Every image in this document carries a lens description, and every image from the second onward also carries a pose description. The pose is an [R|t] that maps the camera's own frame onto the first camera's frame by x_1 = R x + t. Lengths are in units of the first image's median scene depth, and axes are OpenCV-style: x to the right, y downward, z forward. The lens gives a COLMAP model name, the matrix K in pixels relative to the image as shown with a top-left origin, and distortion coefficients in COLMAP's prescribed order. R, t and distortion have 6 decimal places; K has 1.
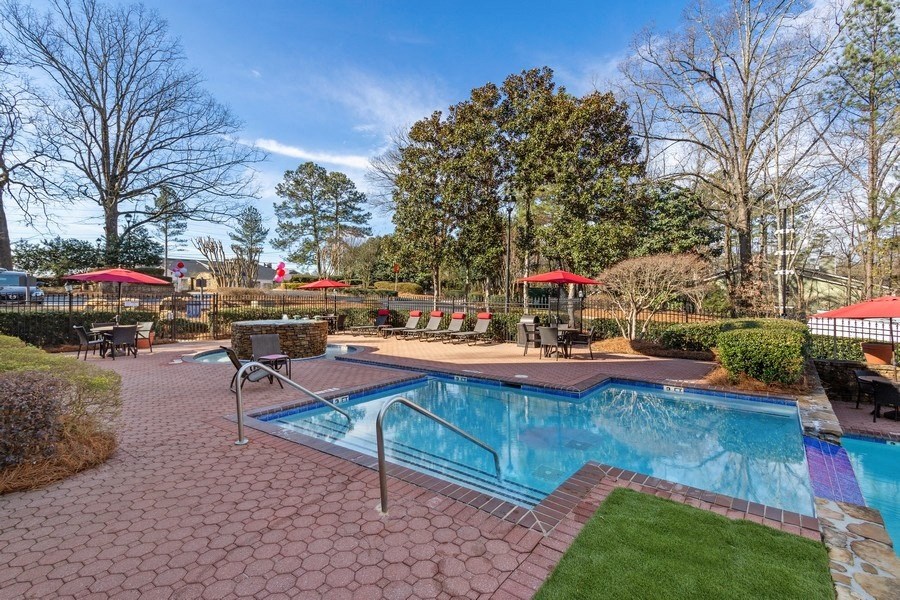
lens RADIAL K [[425.6, 0, 450.0], [0, 425.6, 300.0], [0, 0, 1]] dist [0.030916, -0.000141]
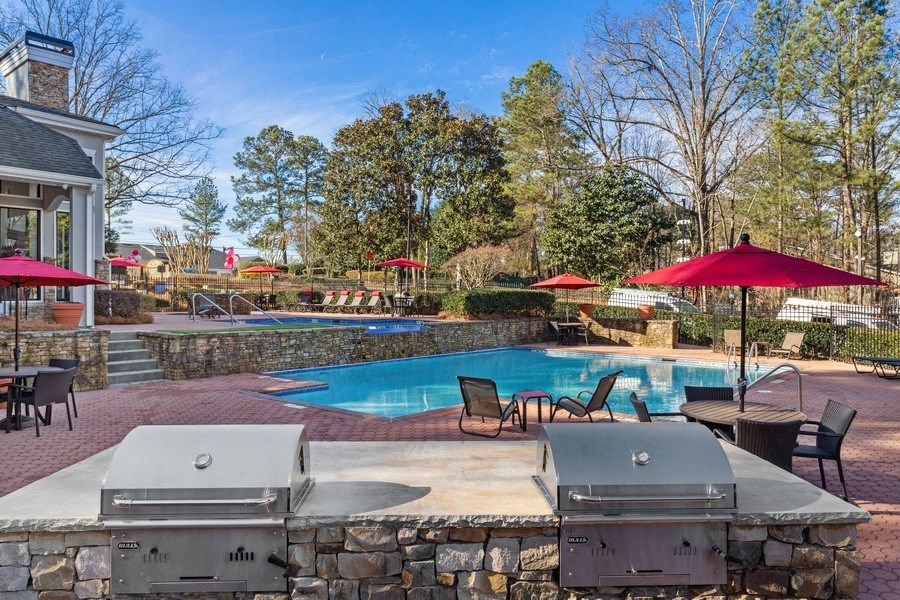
lens RADIAL K [[629.1, 0, 450.3], [0, 629.1, 306.5], [0, 0, 1]] dist [-0.006028, 0.001958]
pose [[0.997864, 0.003953, -0.065206, 0.092810], [-0.003216, 0.999930, 0.011399, 0.011895], [0.065247, -0.011165, 0.997807, -0.191987]]
